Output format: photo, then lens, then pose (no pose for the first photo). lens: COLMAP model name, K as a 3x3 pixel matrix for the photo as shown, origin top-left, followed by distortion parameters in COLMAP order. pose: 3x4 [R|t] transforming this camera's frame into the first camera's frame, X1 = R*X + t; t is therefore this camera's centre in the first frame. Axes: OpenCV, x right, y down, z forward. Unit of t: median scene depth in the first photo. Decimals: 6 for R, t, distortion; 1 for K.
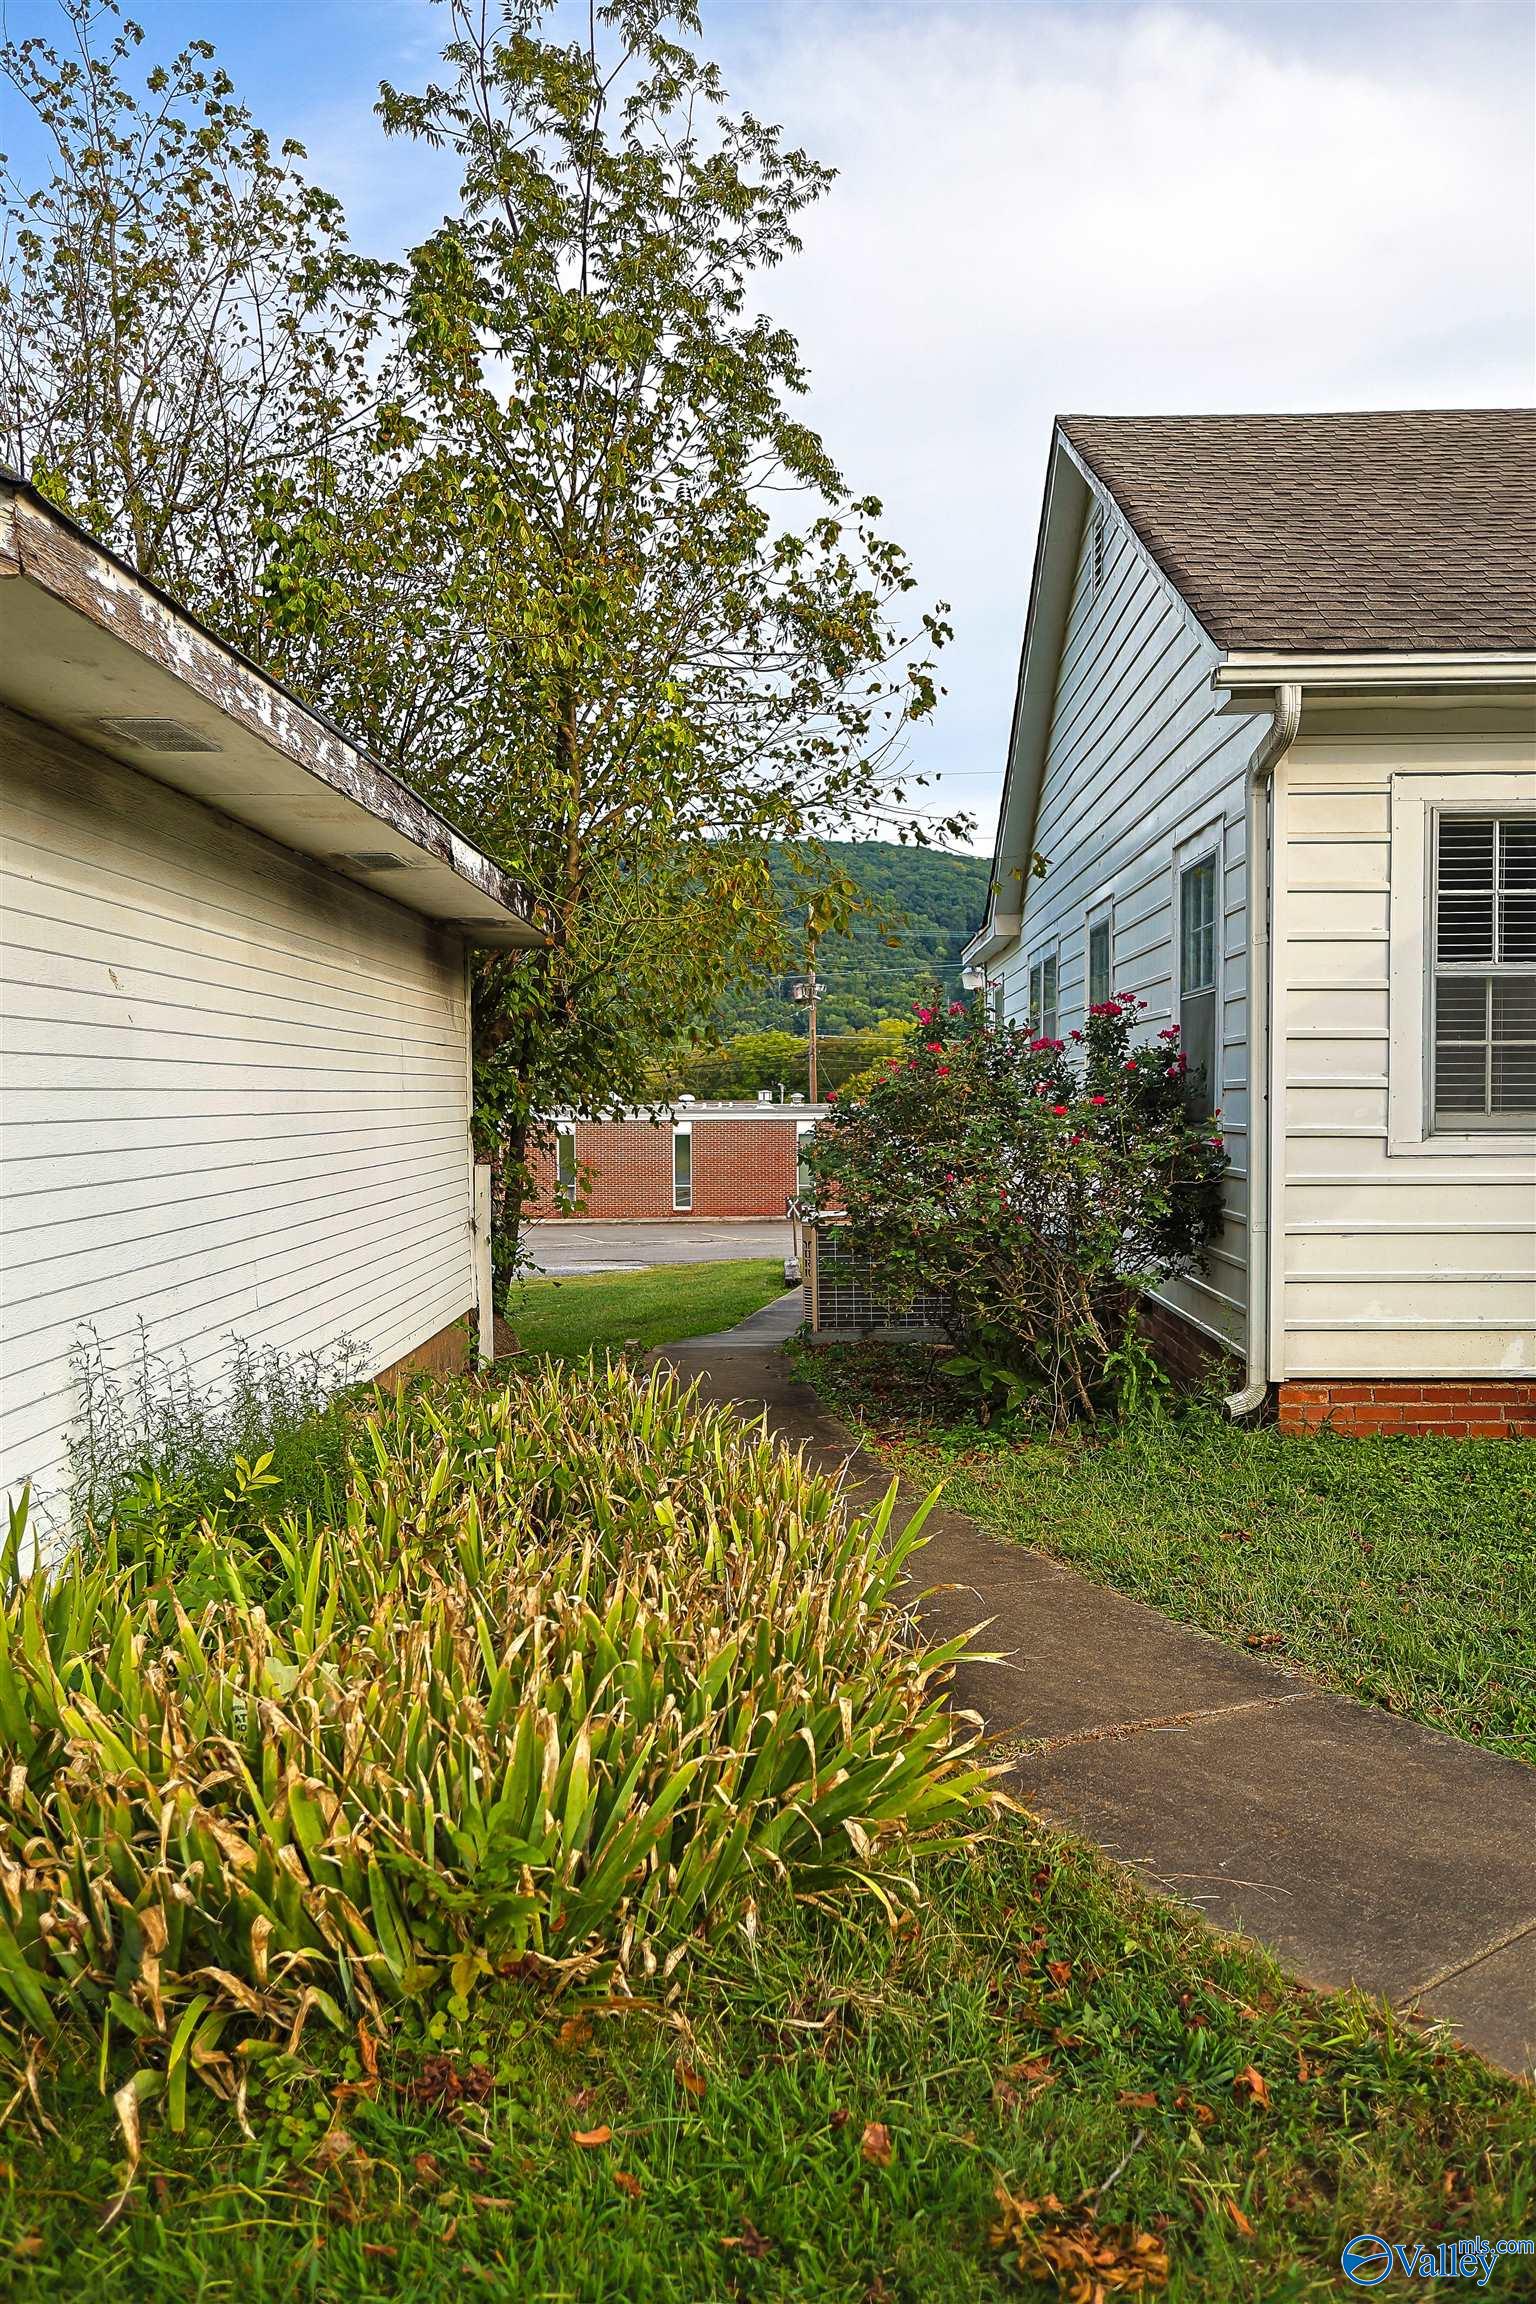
lens RADIAL K [[1654.1, 0, 768.0], [0, 1654.1, 1152.0], [0, 0, 1]] dist [0.004923, 0.003397]
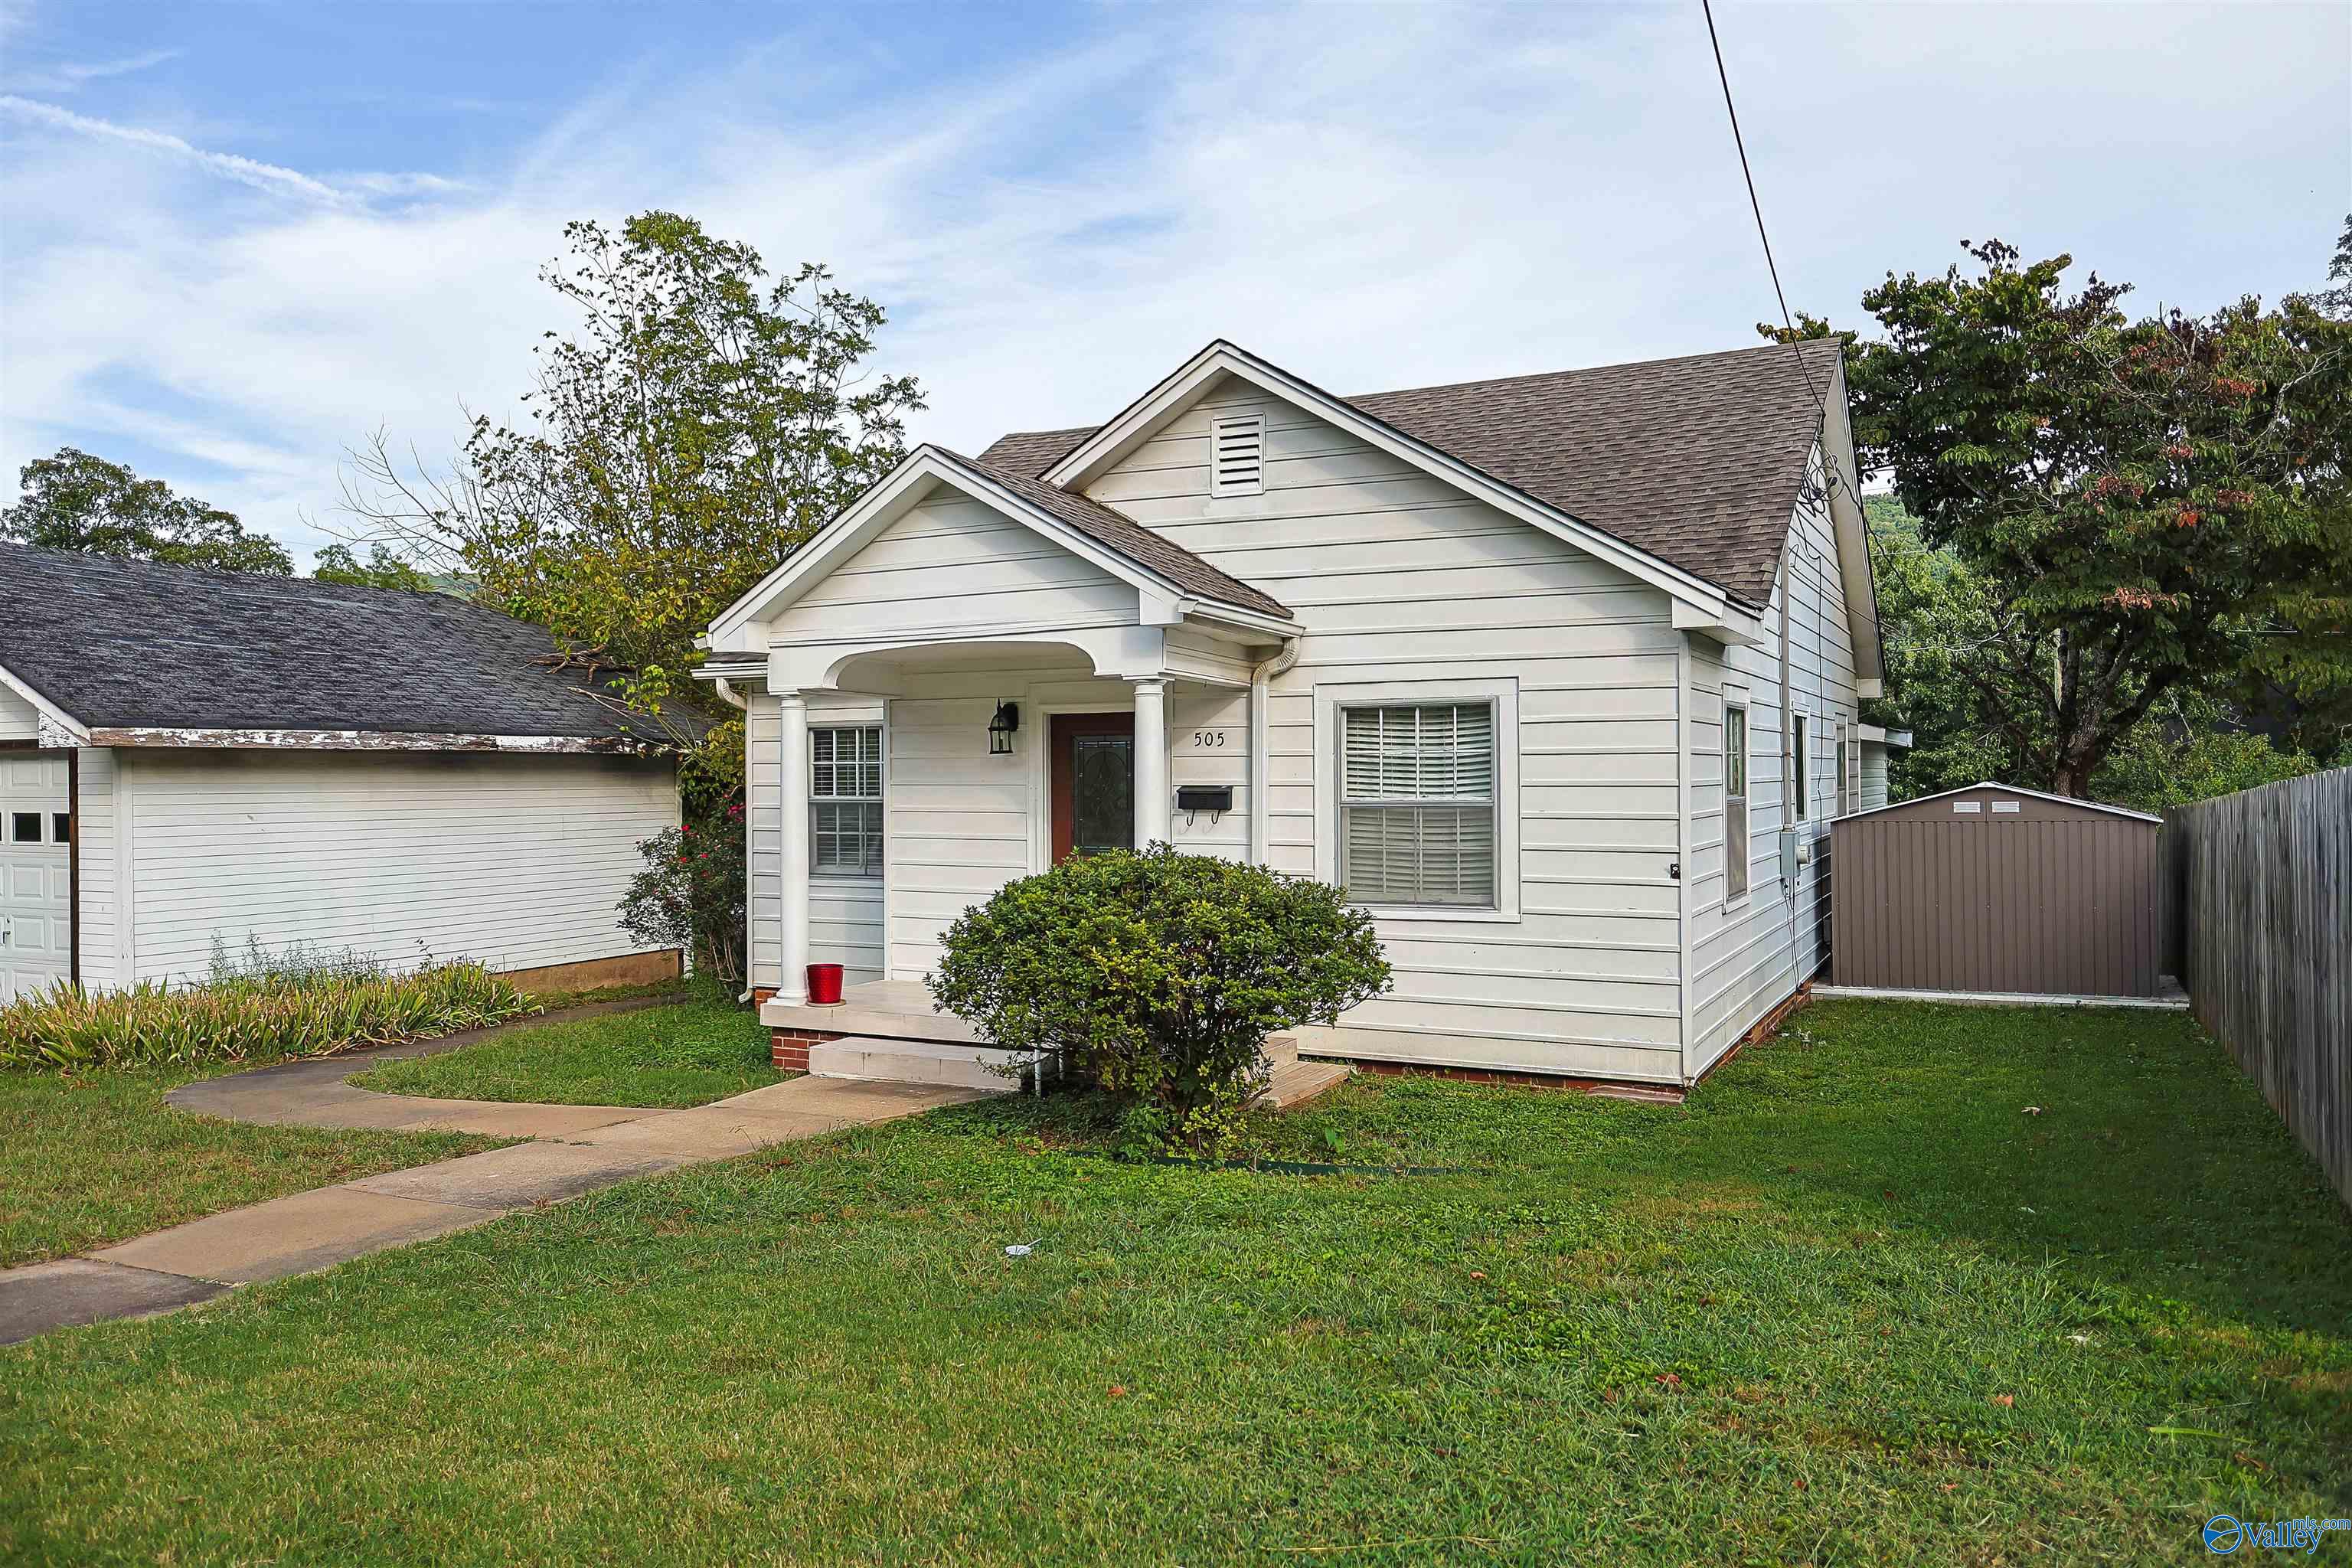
lens RADIAL K [[1688.6, 0, 1176.0], [0, 1688.6, 784.0], [0, 0, 1]] dist [0.004923, 0.003397]
pose [[0.902861, 0.004584, -0.429908, 1.735445], [-0.015758, 0.999624, -0.022434, -0.085909], [0.429644, 0.027029, 0.902594, -0.754719]]
